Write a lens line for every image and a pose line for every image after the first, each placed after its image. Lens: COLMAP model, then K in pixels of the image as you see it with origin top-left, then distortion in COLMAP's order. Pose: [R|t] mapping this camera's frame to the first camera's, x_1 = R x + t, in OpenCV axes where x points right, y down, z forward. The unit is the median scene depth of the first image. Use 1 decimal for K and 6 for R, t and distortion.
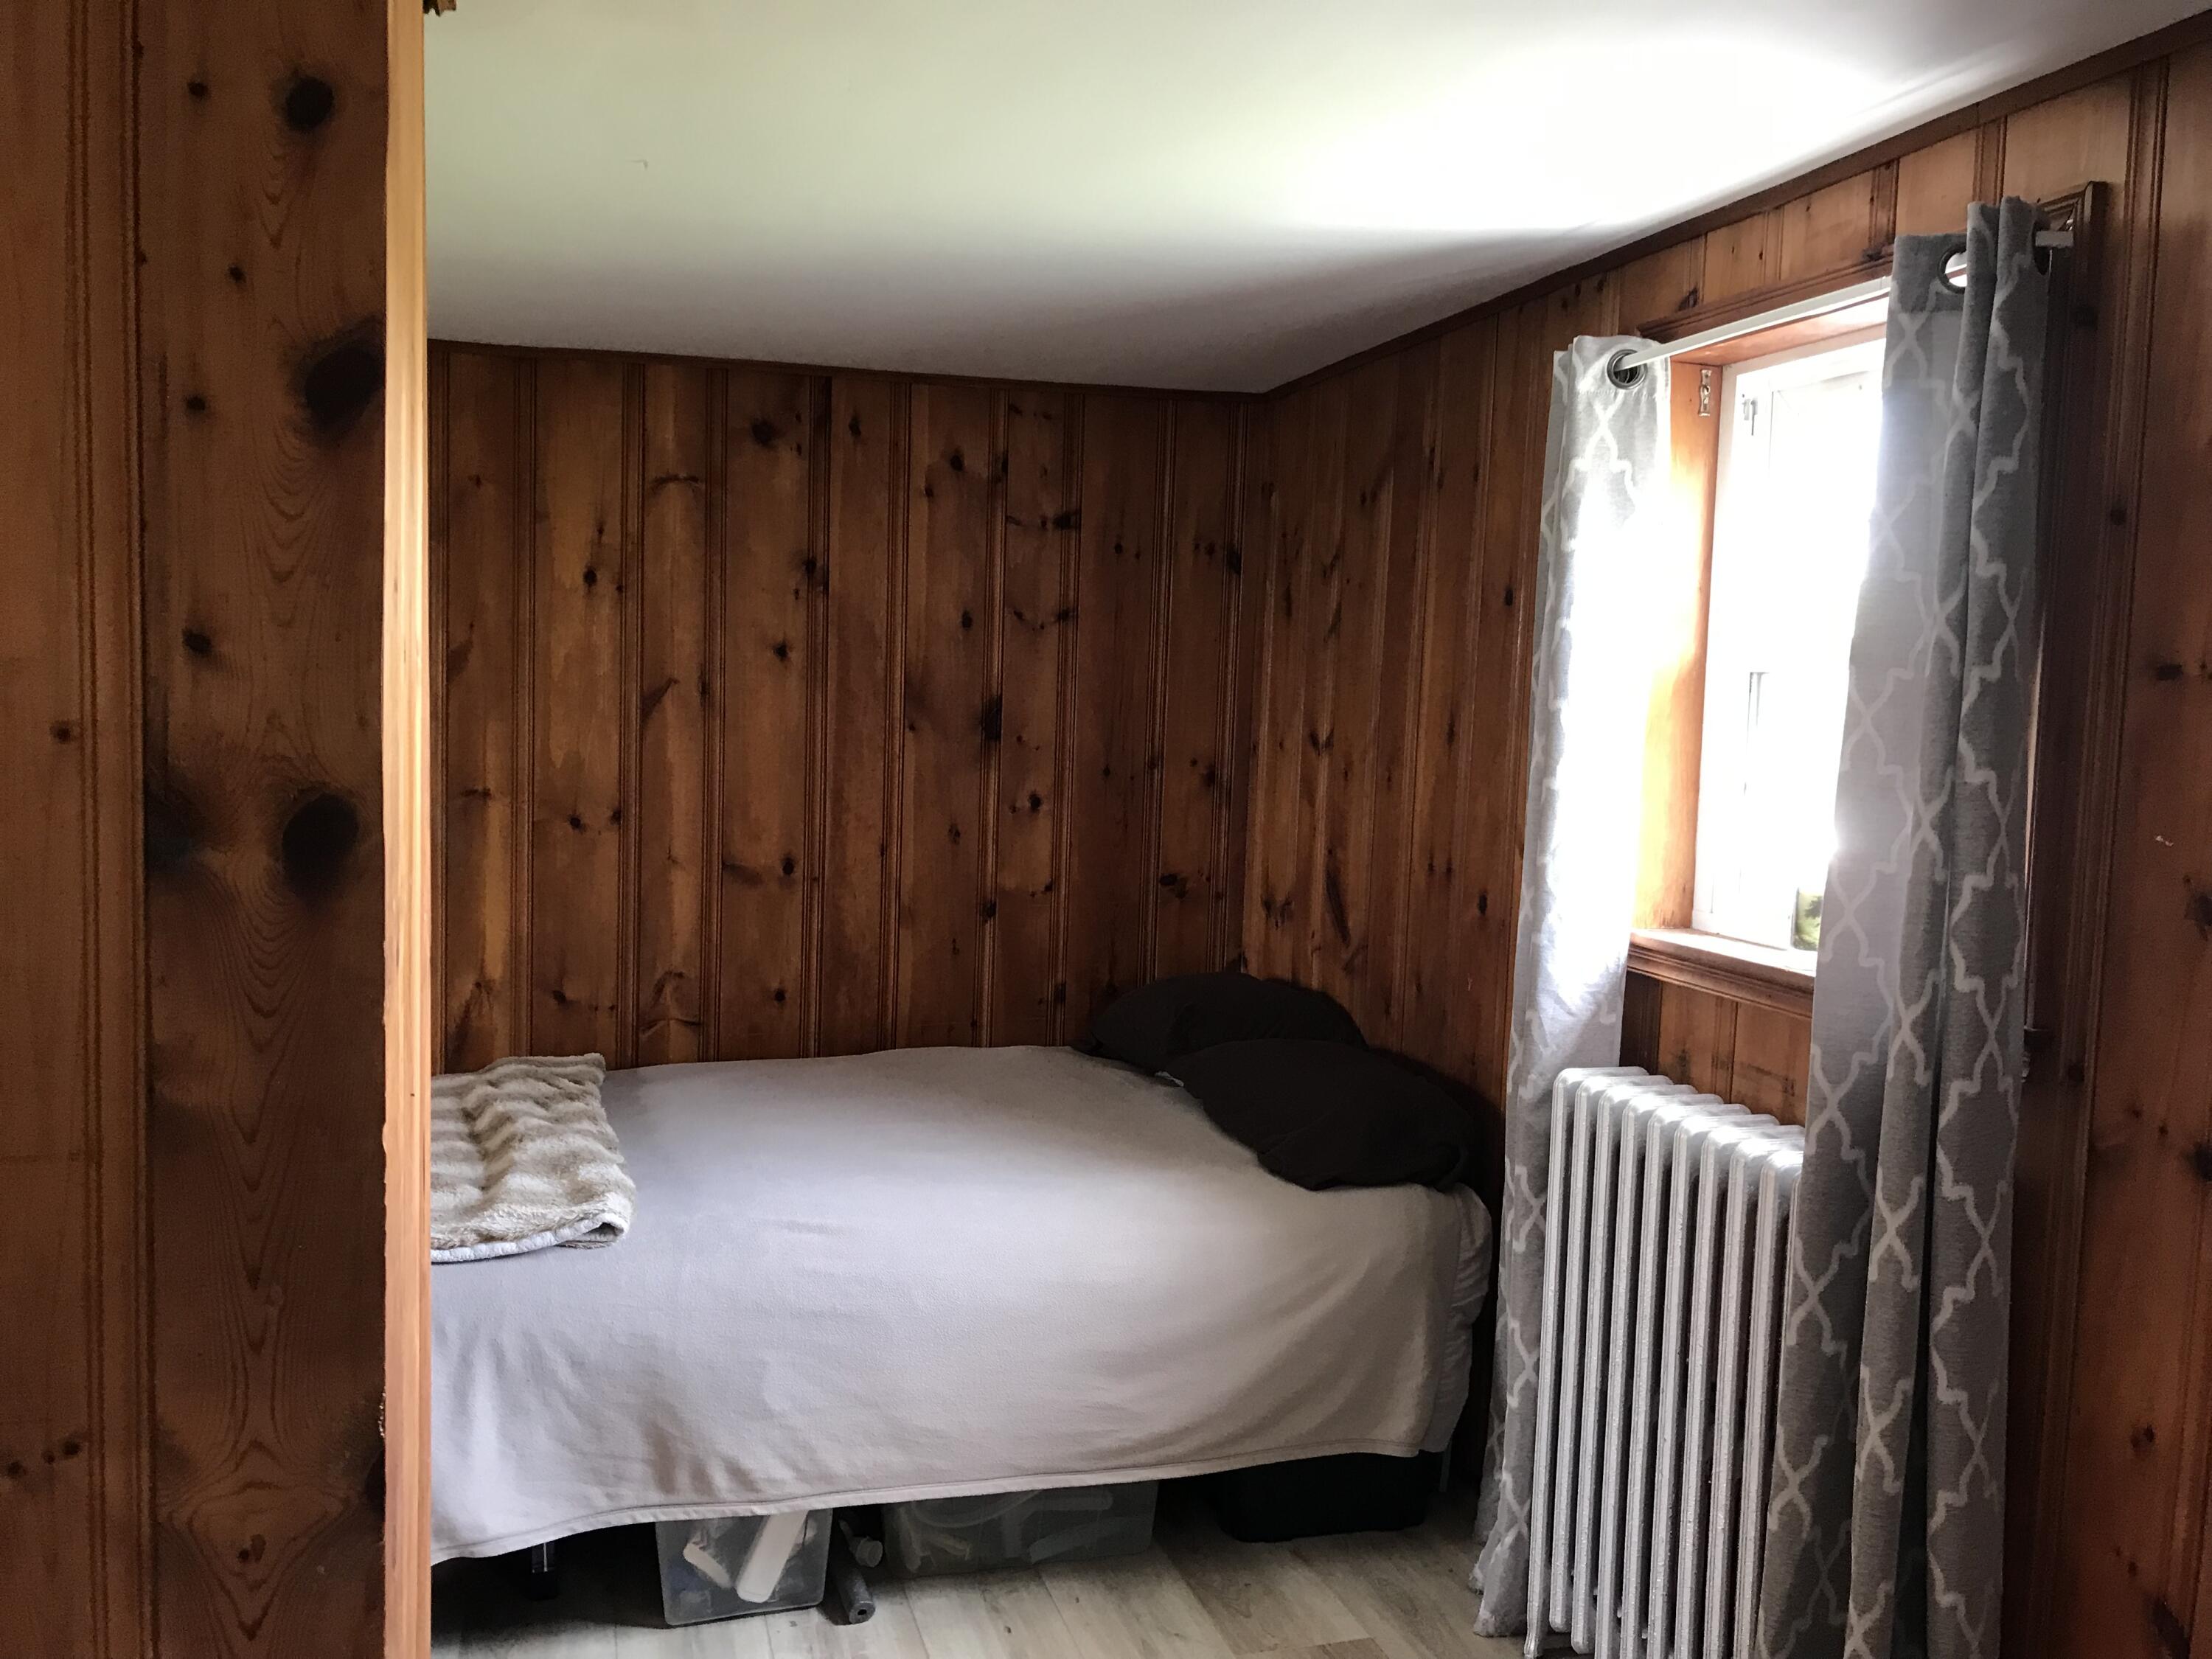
lens RADIAL K [[1824.8, 0, 1085.4], [0, 1824.8, 822.9], [0, 0, 1]] dist [0.032127, -0.013724]
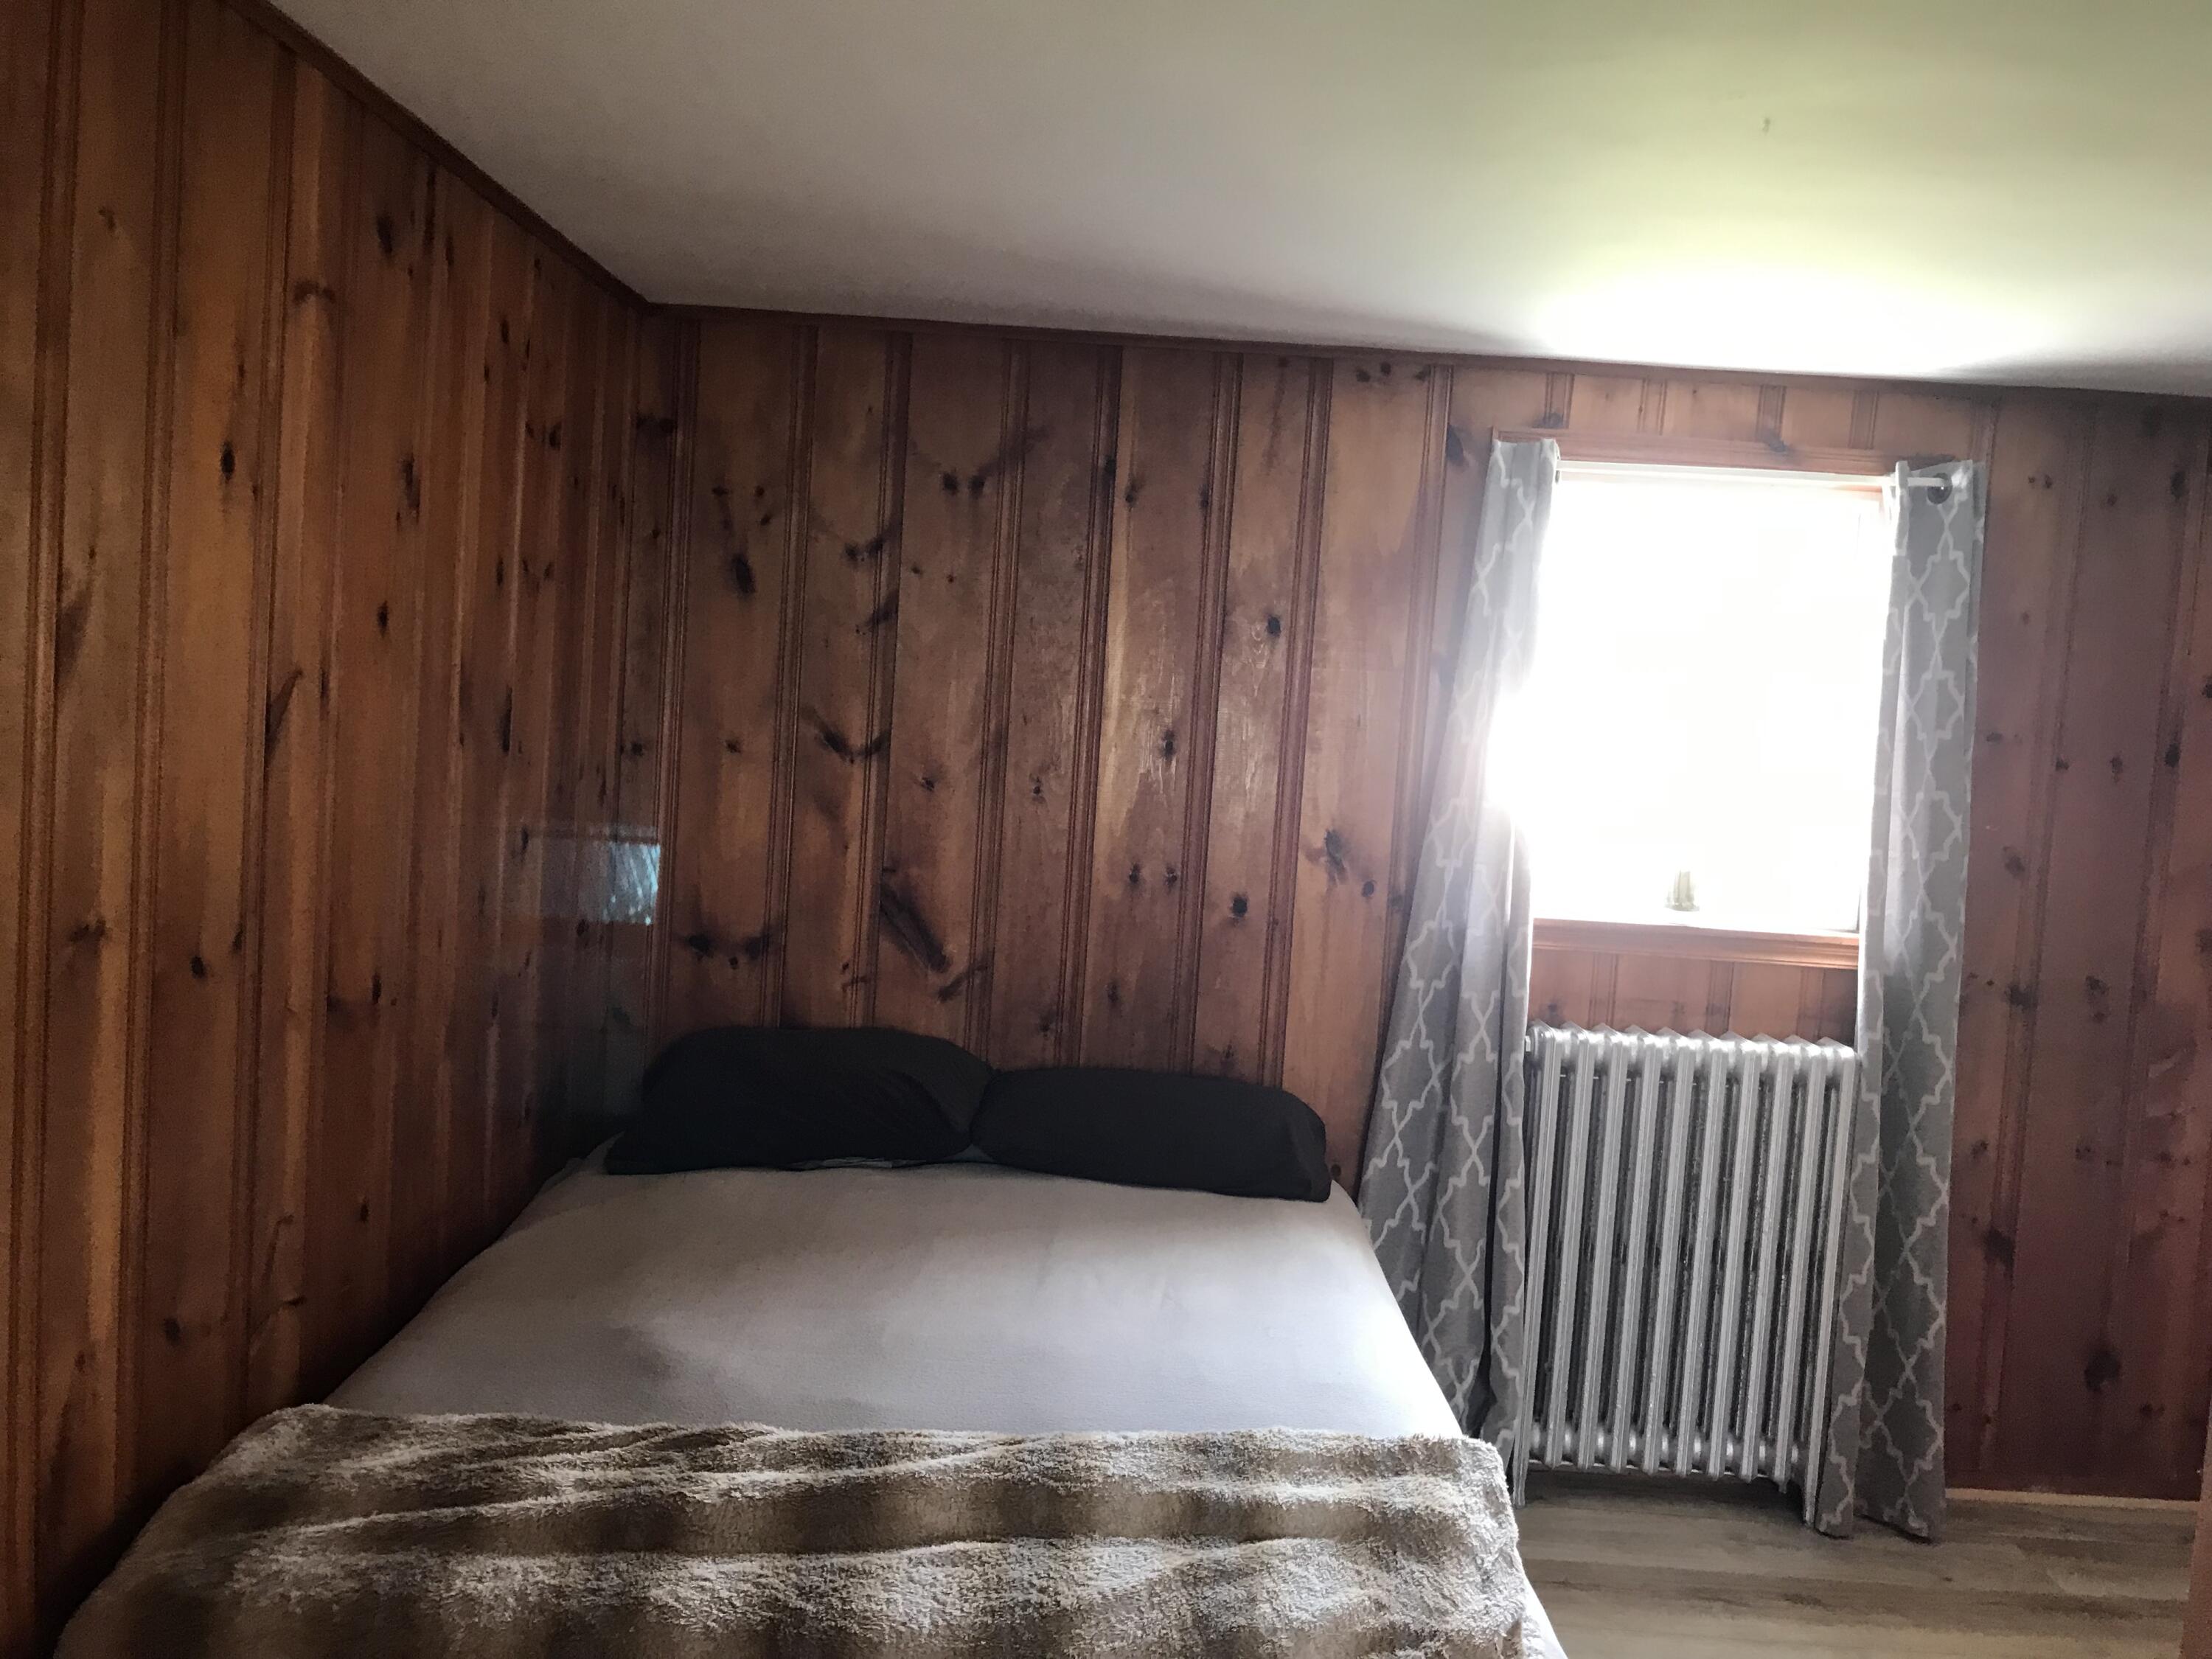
lens RADIAL K [[1776.2, 0, 1105.9], [0, 1776.2, 800.9], [0, 0, 1]] dist [0.005996, -0.000958]
pose [[0.290115, -0.065192, 0.954769, -0.658793], [0.017797, 0.997872, 0.062728, -0.069532], [-0.956826, -0.001206, 0.290658, 0.635661]]
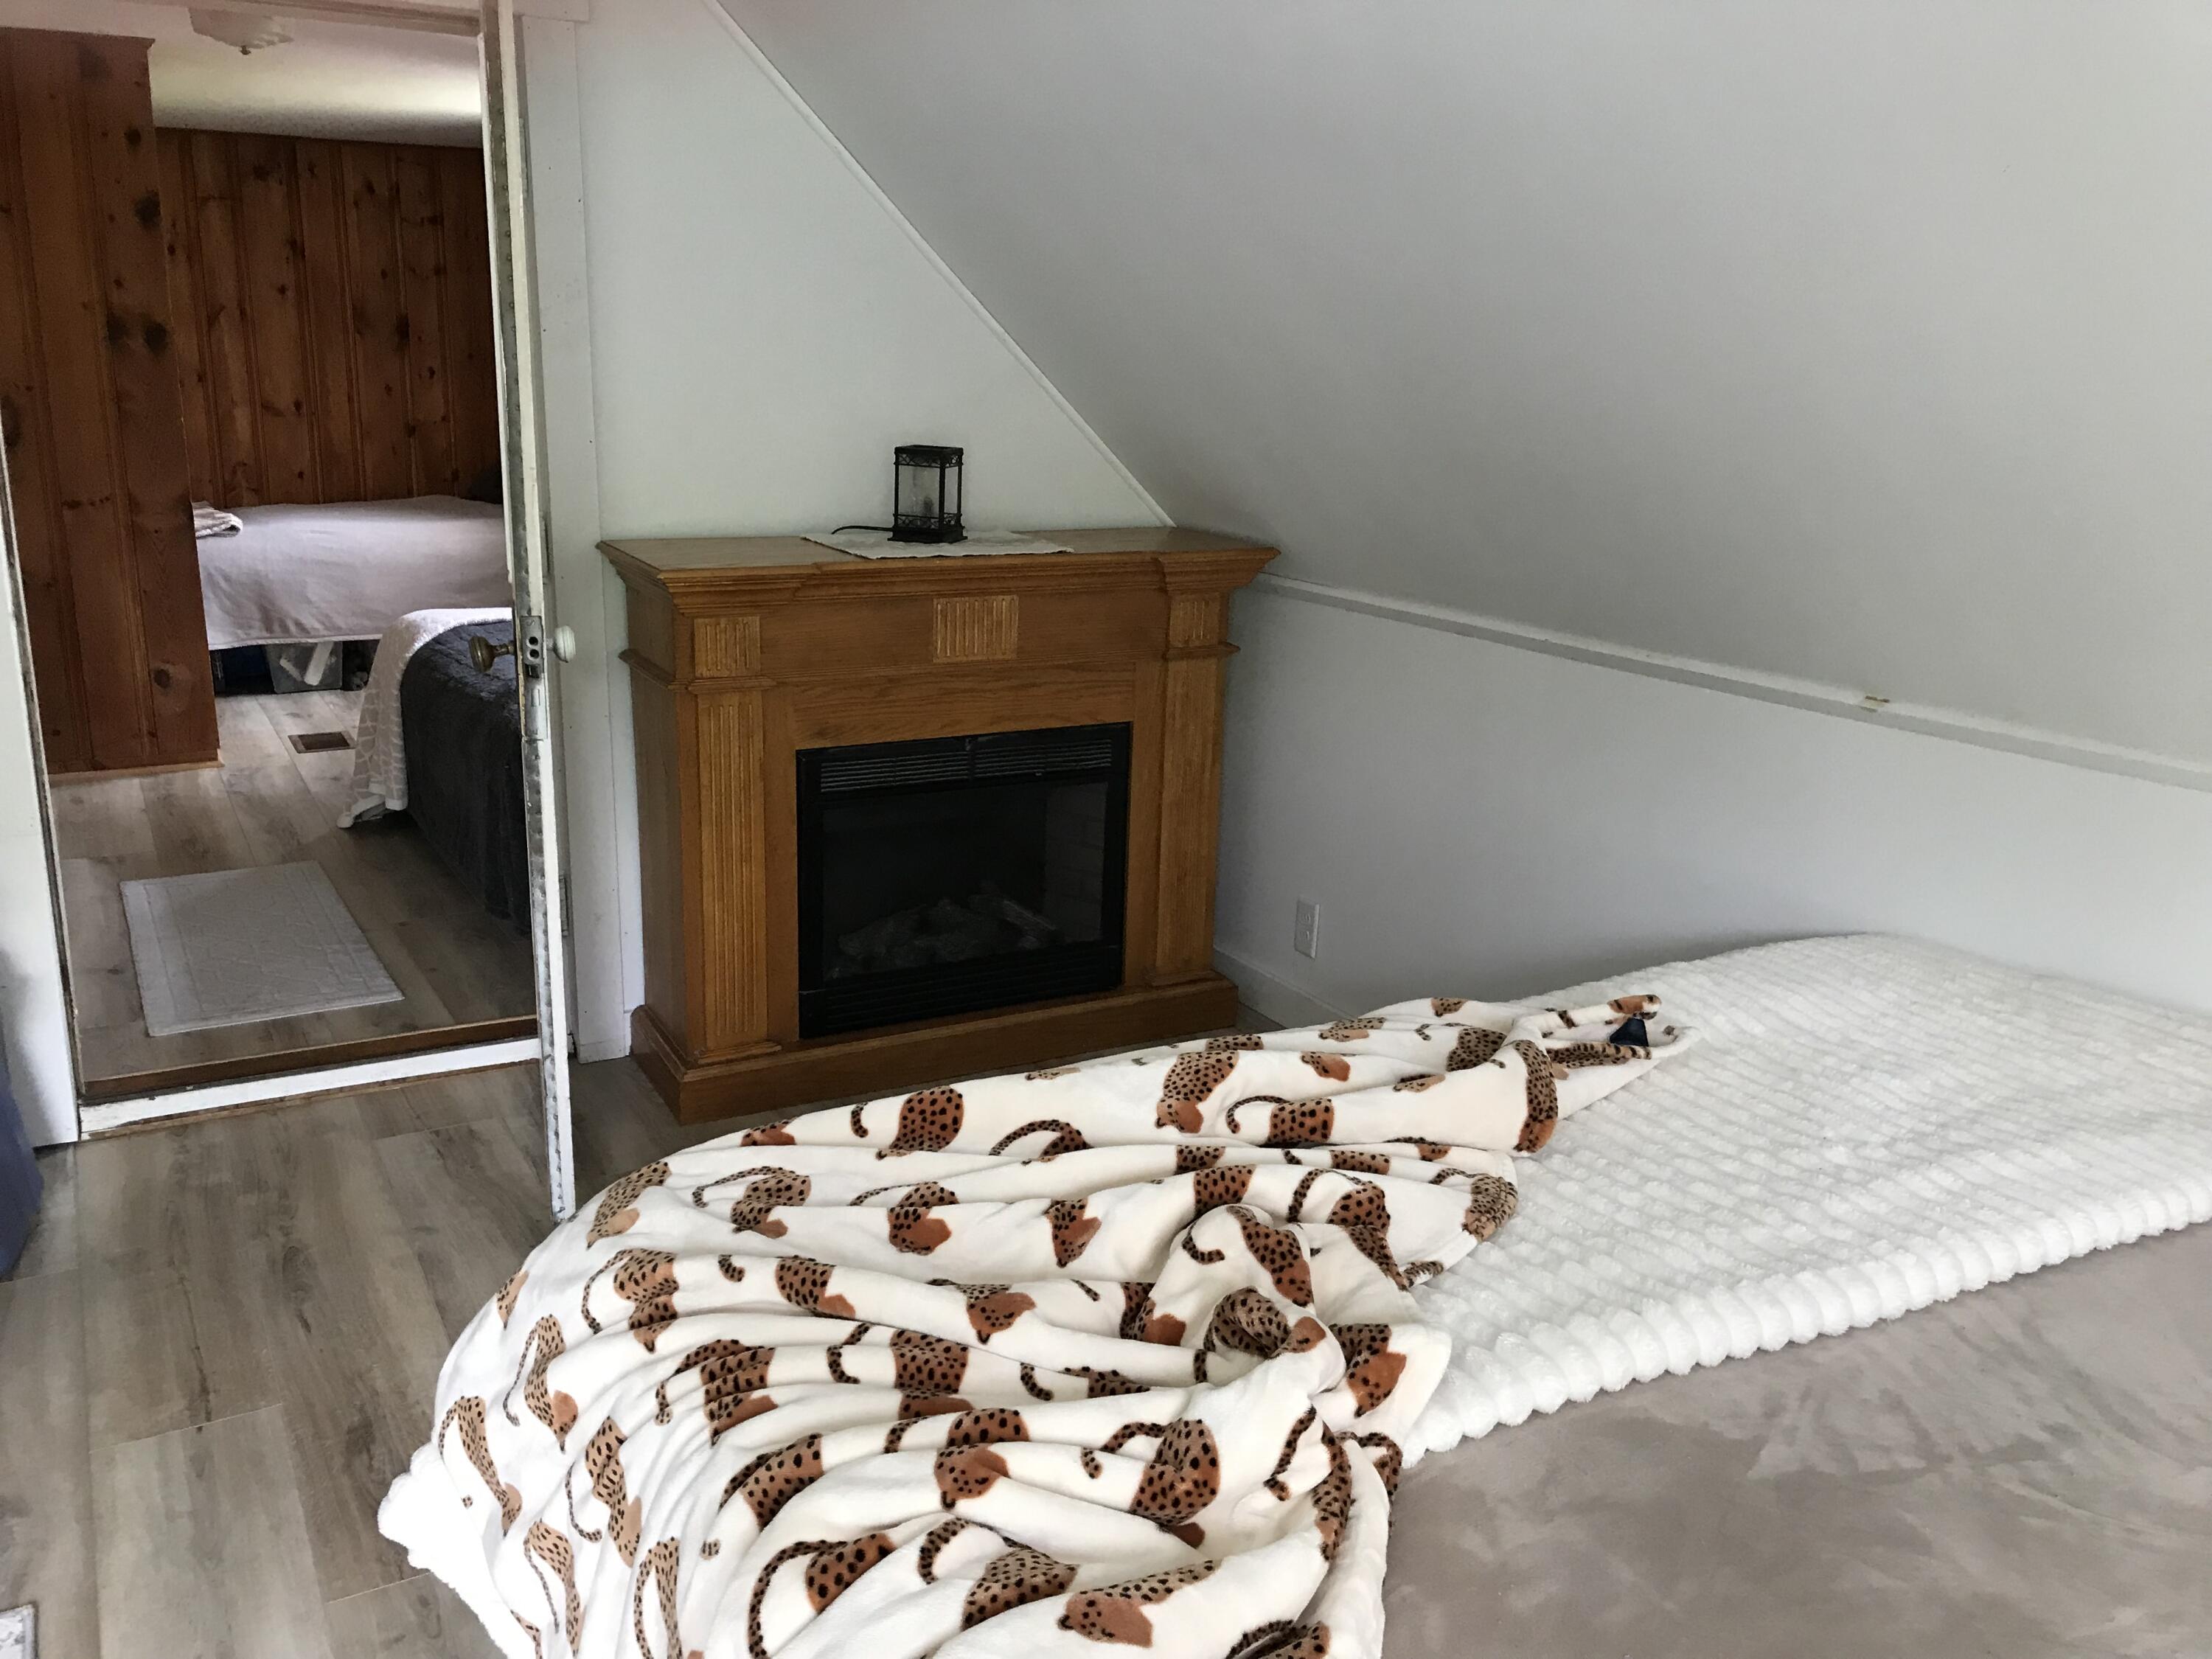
lens RADIAL K [[1828.4, 0, 1067.9], [0, 1828.4, 830.5], [0, 0, 1]] dist [0.002697, 0.003477]
pose [[0.974356, -0.066700, 0.214899, 0.189812], [0.025413, 0.981565, 0.189434, 0.120790], [-0.223572, -0.179114, 0.958088, -1.146433]]
